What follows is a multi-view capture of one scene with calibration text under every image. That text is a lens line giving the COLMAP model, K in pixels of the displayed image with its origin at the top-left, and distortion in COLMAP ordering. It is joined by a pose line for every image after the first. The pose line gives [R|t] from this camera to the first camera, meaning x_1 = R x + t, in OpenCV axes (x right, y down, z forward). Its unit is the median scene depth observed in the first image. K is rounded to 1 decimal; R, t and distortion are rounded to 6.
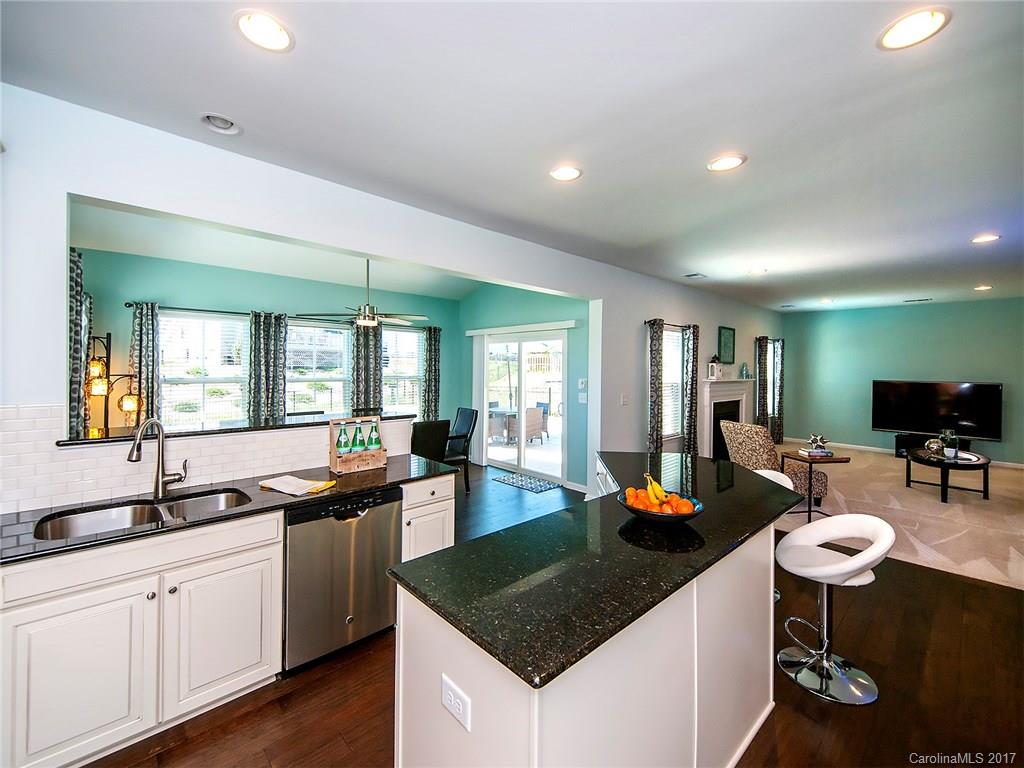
lens RADIAL K [[420.3, 0, 511.0], [0, 420.3, 364.5], [0, 0, 1]] dist [-0.001738, -0.002400]
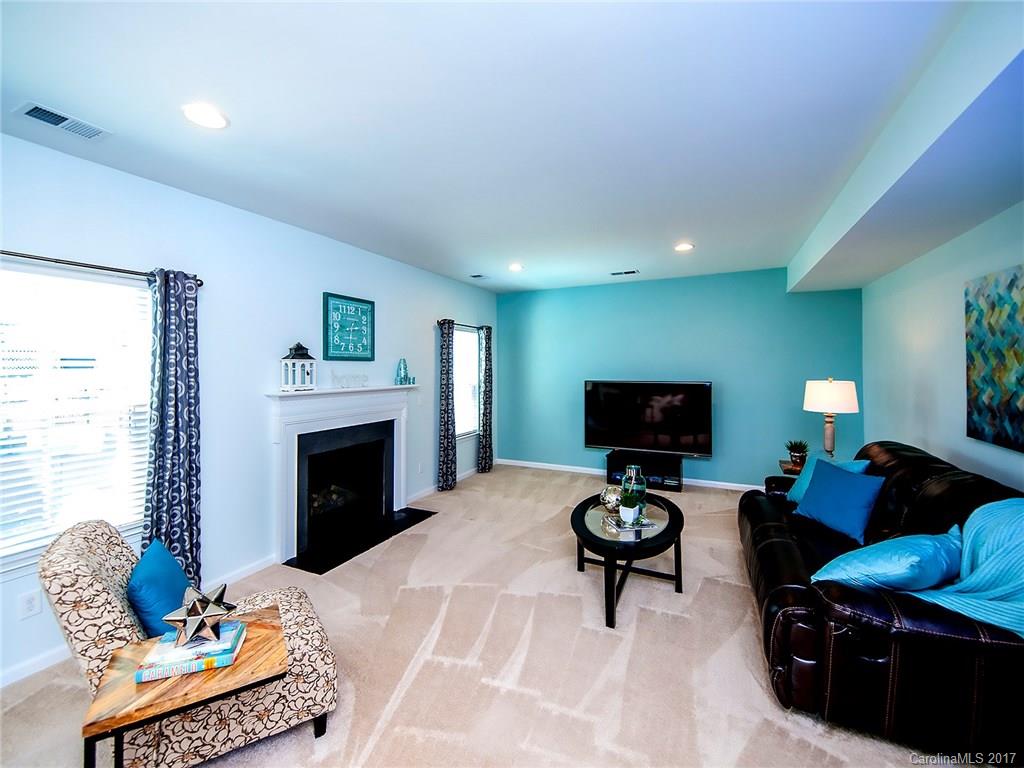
lens RADIAL K [[420.3, 0, 513.8], [0, 420.3, 369.6], [0, 0, 1]] dist [-0.001738, -0.002400]
pose [[0.919642, -0.028155, 0.391747, 0.438479], [0.028414, 0.999583, 0.005137, 0.012302], [-0.391728, 0.006407, 0.920059, 0.345845]]
